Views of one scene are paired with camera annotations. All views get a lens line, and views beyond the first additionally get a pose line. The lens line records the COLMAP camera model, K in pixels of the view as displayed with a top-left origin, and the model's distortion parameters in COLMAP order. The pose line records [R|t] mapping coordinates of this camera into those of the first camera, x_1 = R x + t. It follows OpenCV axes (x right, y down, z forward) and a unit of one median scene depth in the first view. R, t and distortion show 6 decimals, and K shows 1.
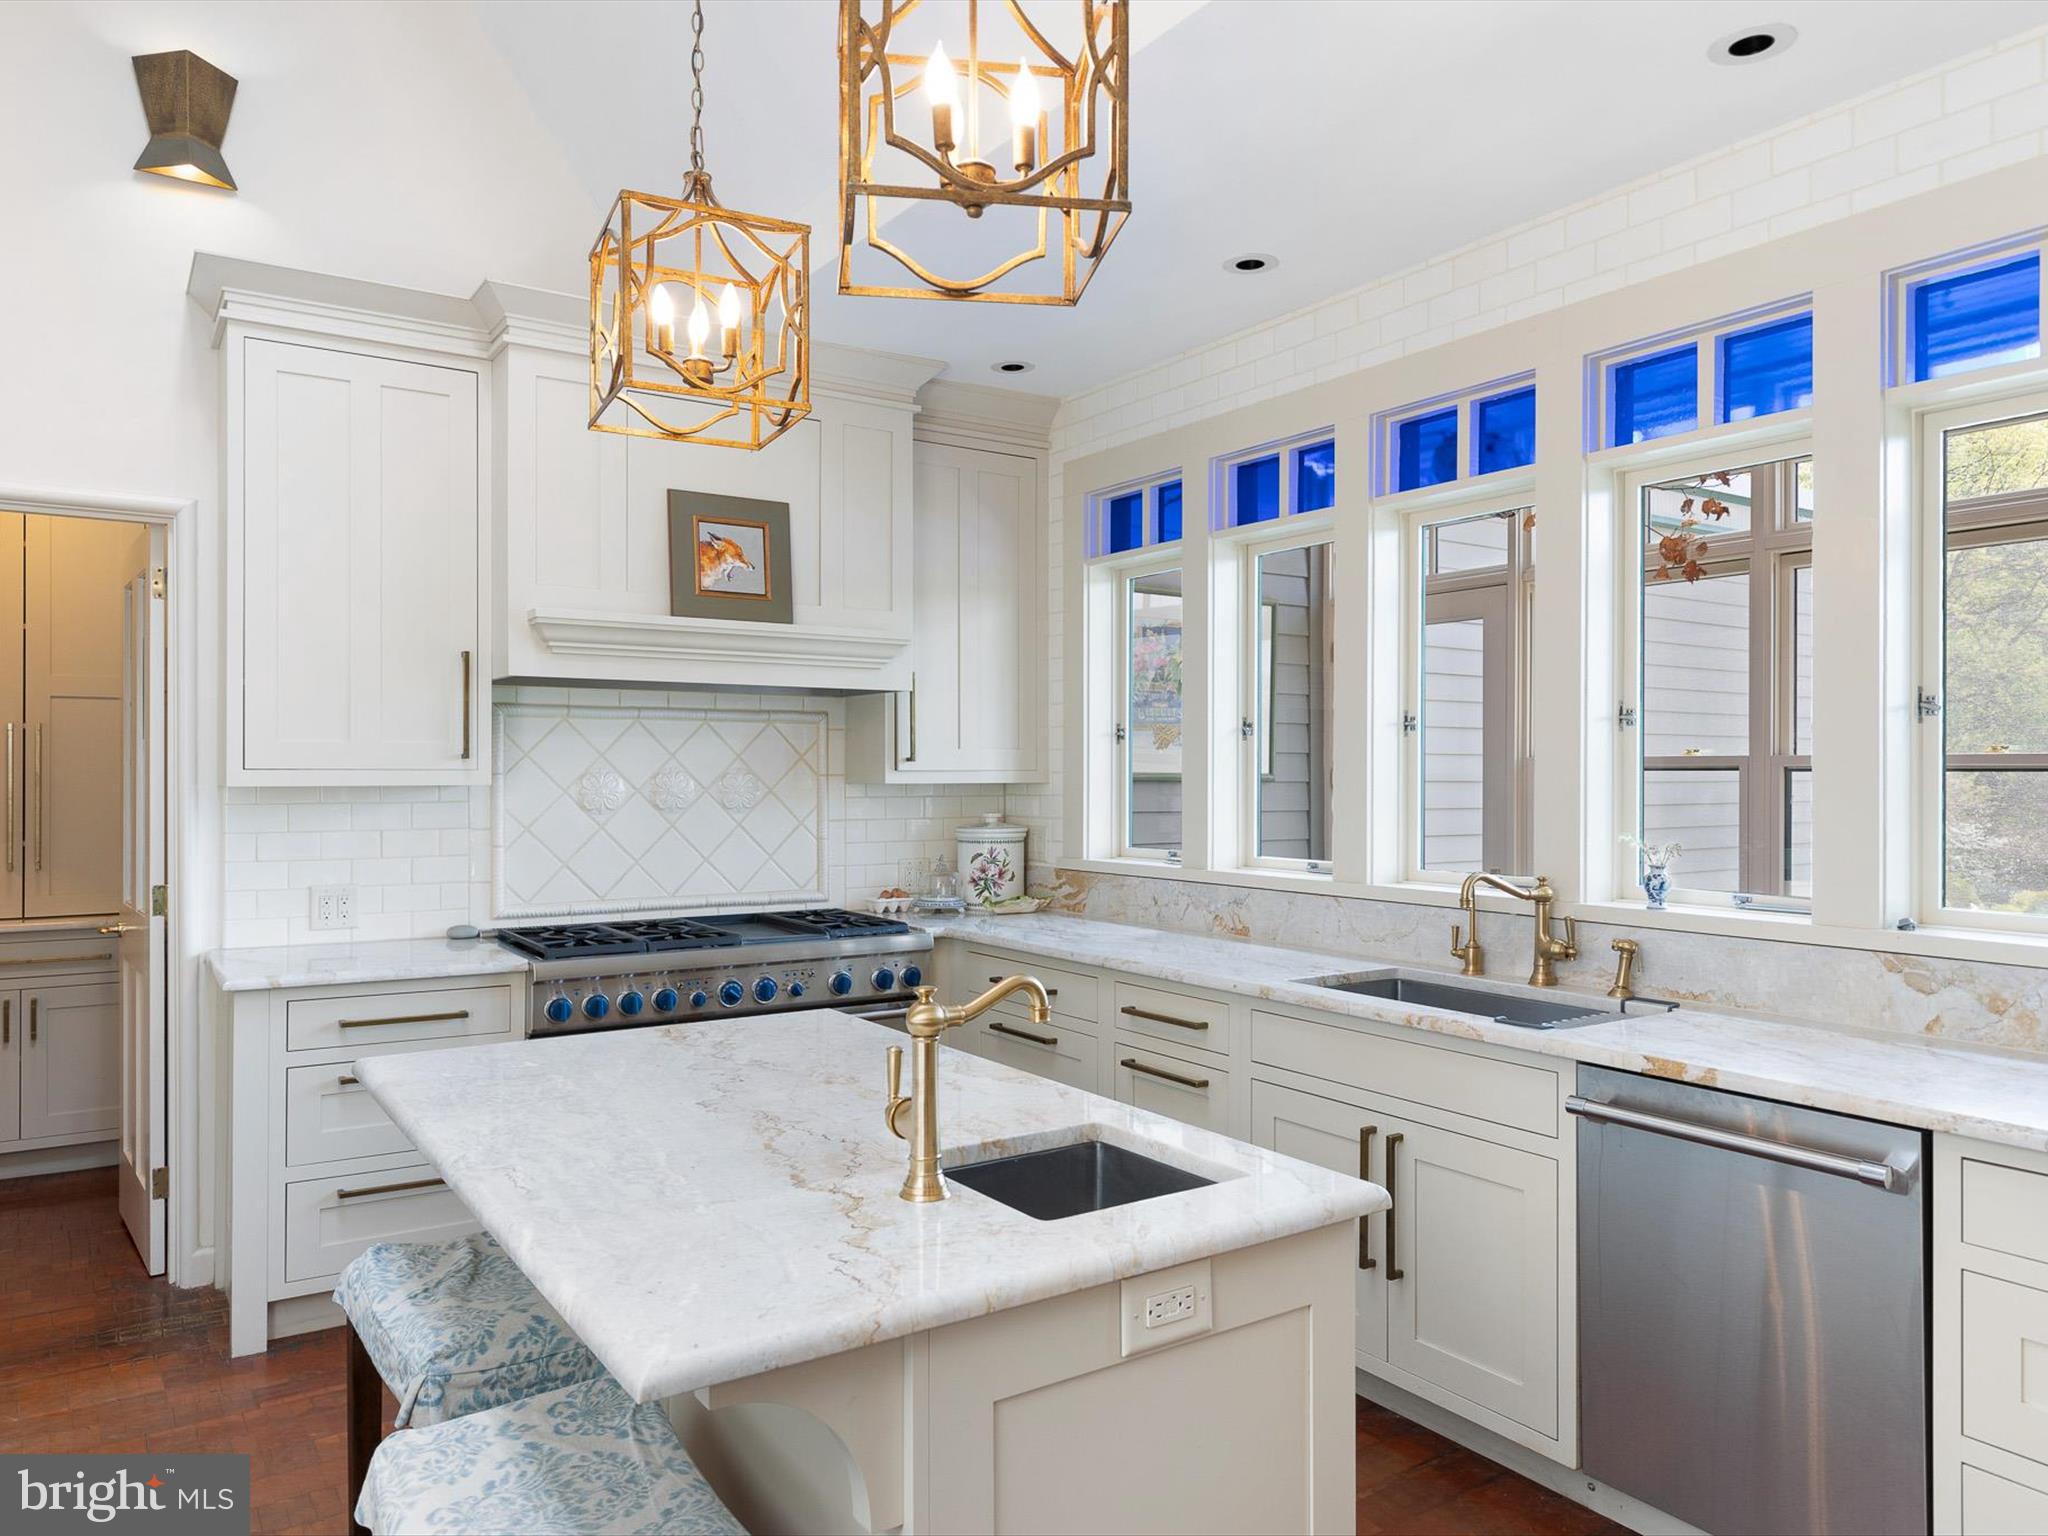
lens RADIAL K [[1398.7, 0, 1024.0], [0, 1398.7, 768.0], [0, 0, 1]] dist [0.007804, 0.002030]
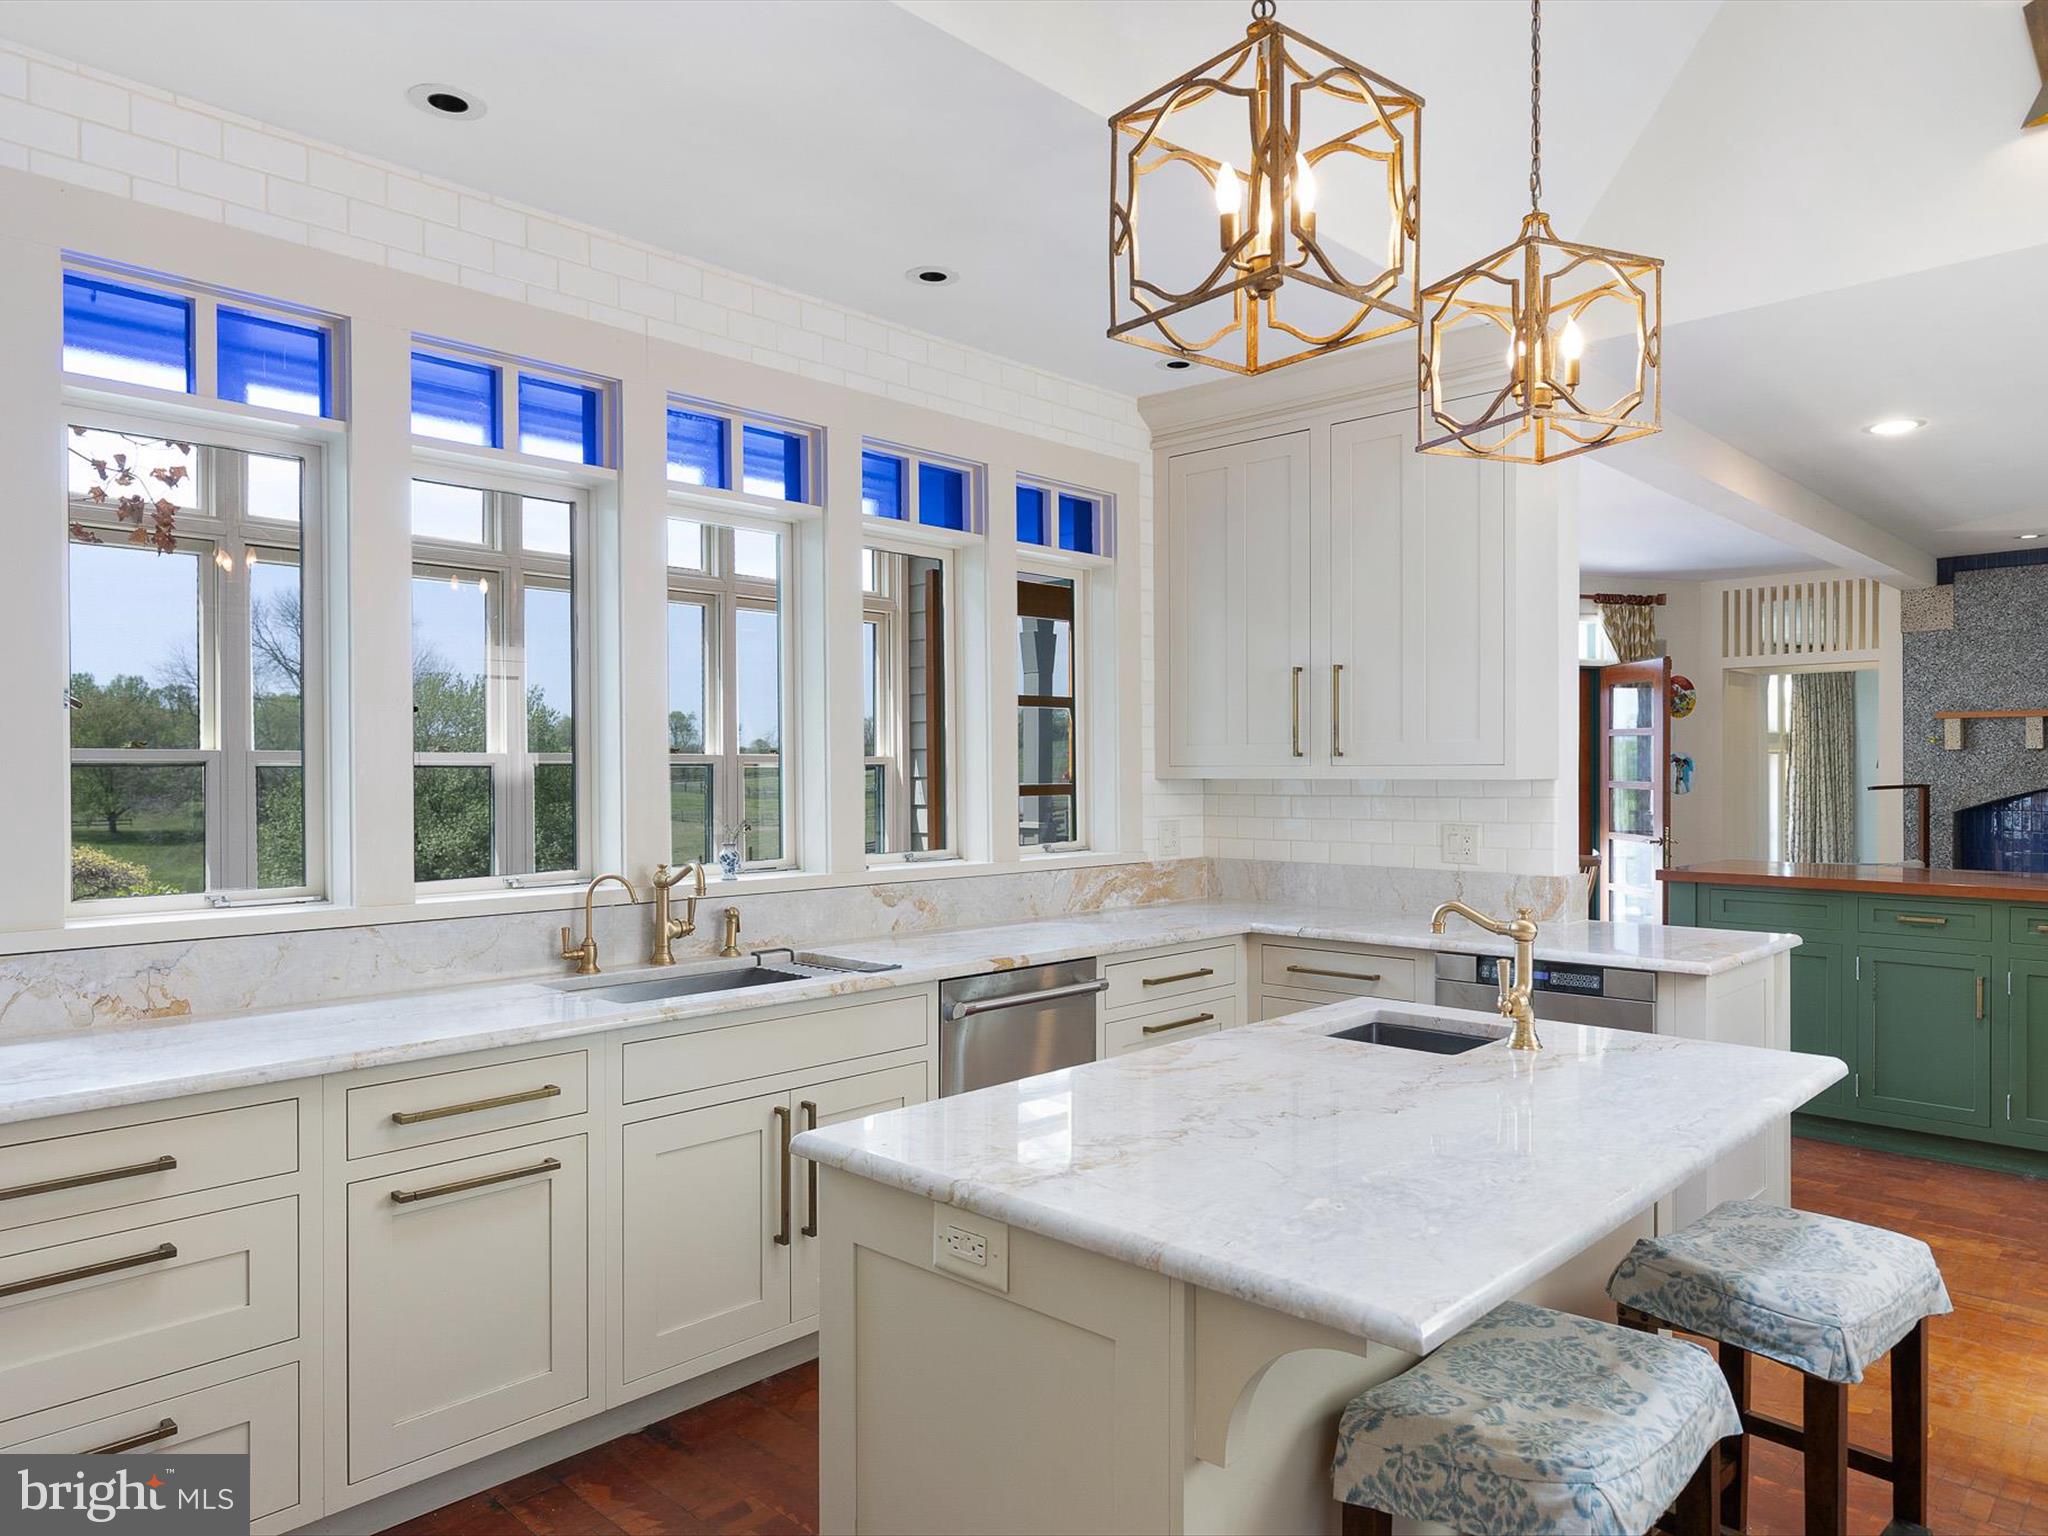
lens RADIAL K [[1353.9, 0, 1024.0], [0, 1353.9, 768.0], [0, 0, 1]] dist [-0.002616, -0.000259]
pose [[-0.212555, 0.002810, 0.977145, -0.502551], [0.002876, 0.999993, -0.002250, 0.005058], [-0.977145, 0.002332, -0.212562, 0.676537]]
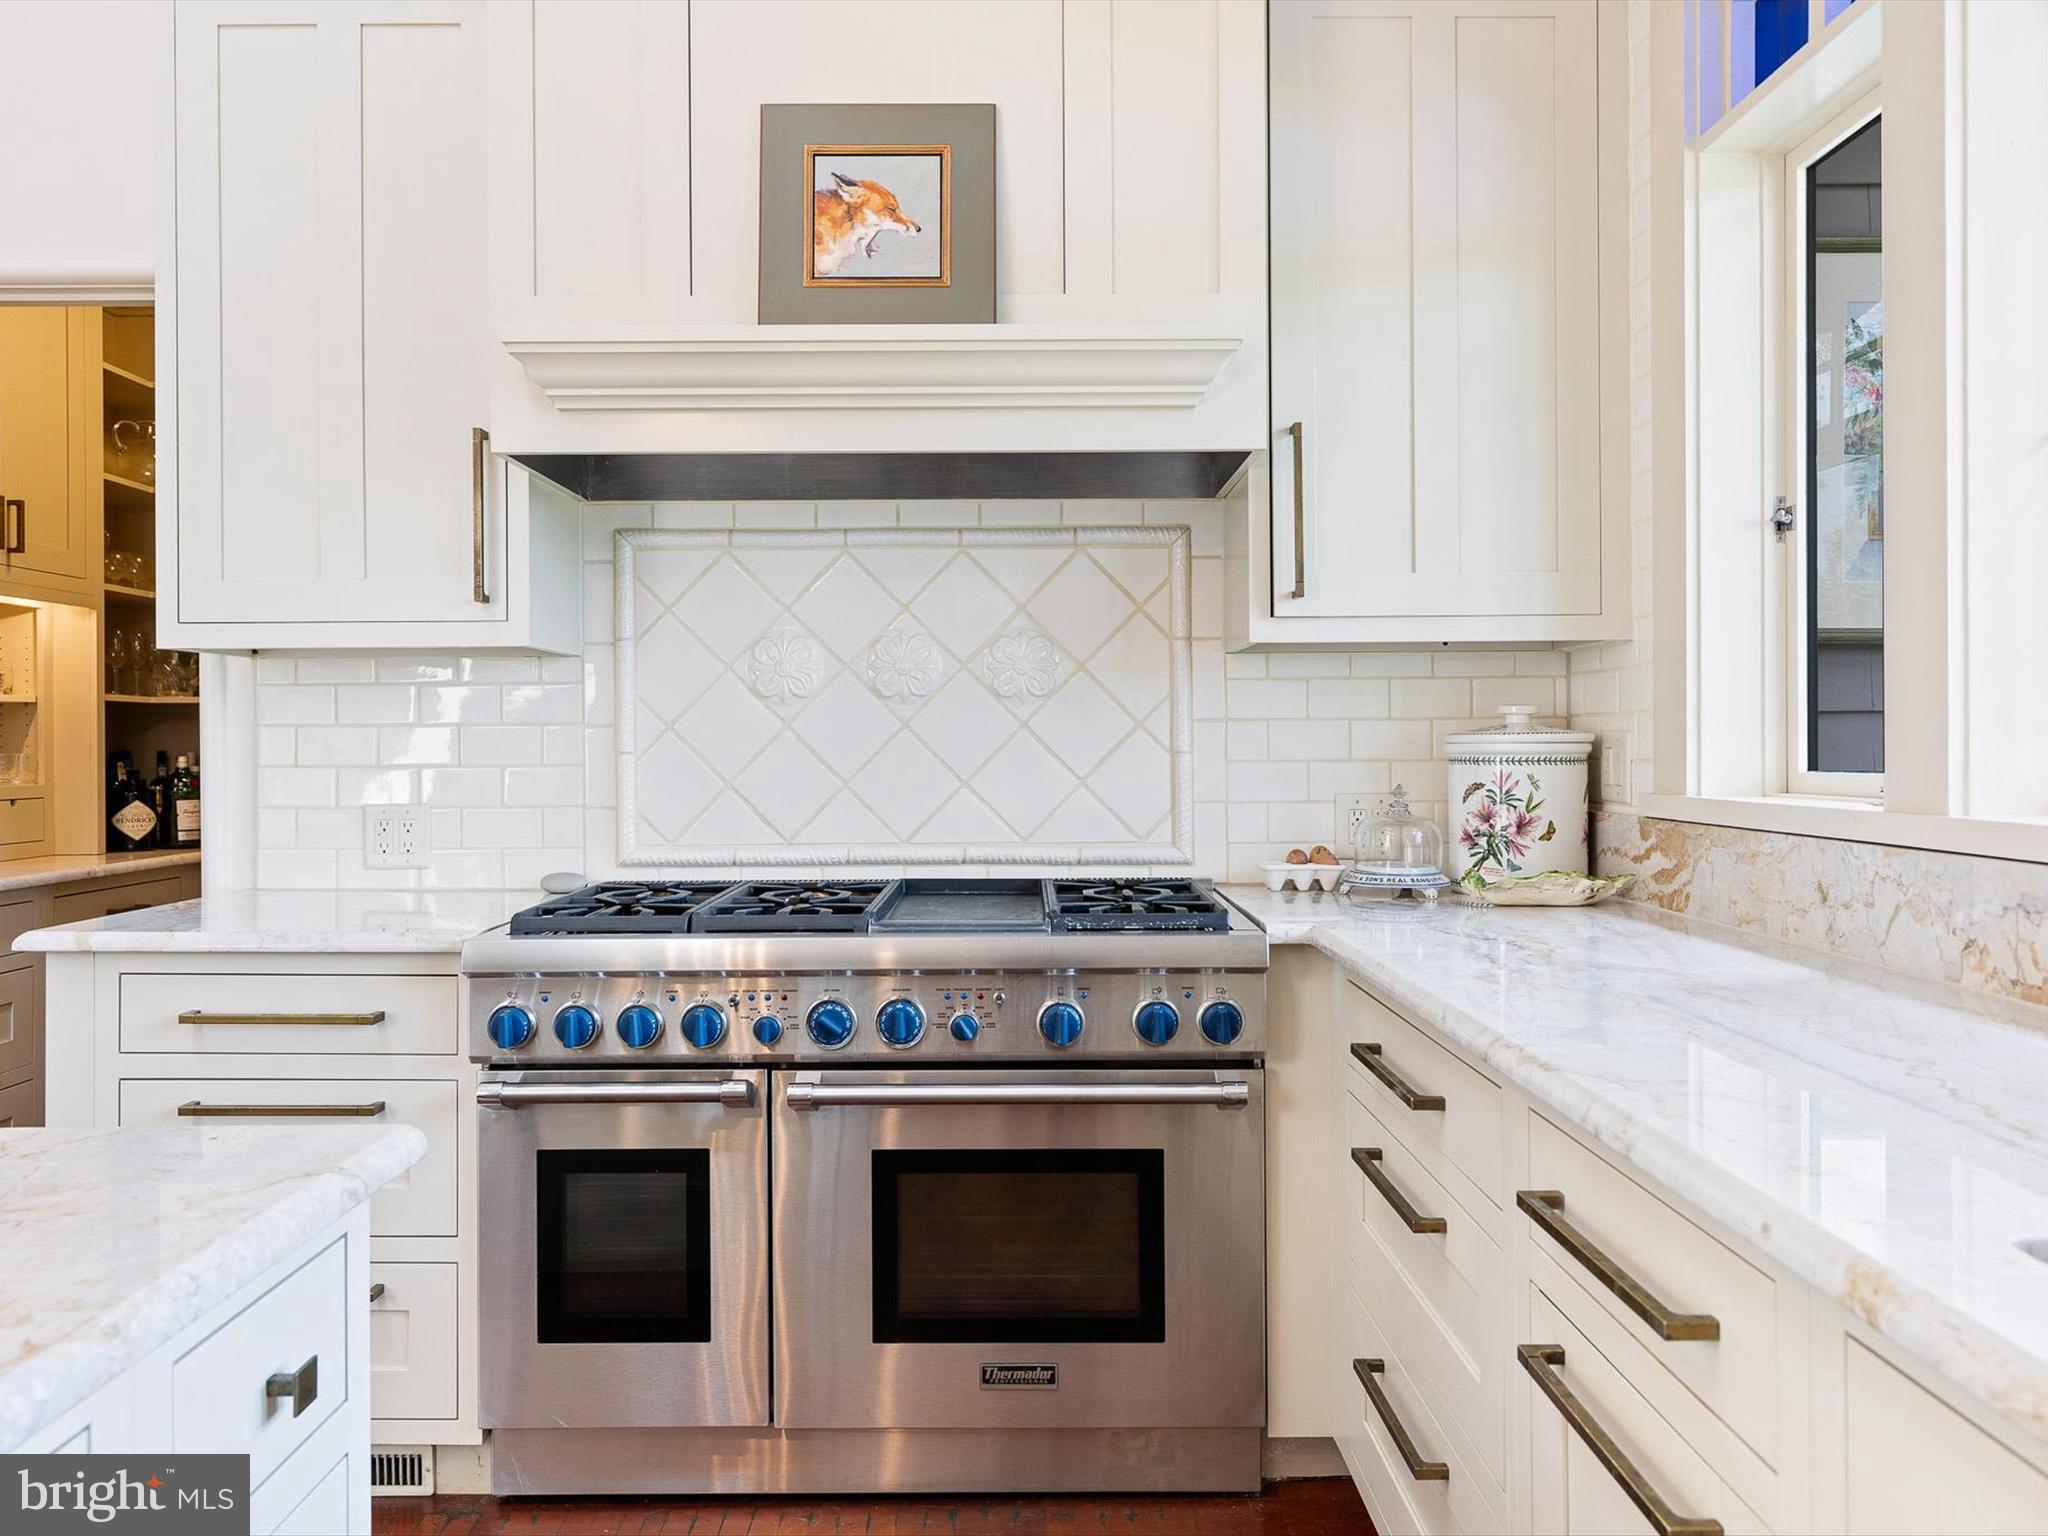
lens RADIAL K [[1443.4, 0, 1020.2], [0, 1443.4, 735.3], [0, 0, 1]] dist [0.005285, -0.001155]
pose [[0.828059, -0.008547, -0.560576, 0.134439], [0.007412, 0.999963, -0.004298, 0.048558], [0.560593, -0.000596, 0.828092, 0.516111]]
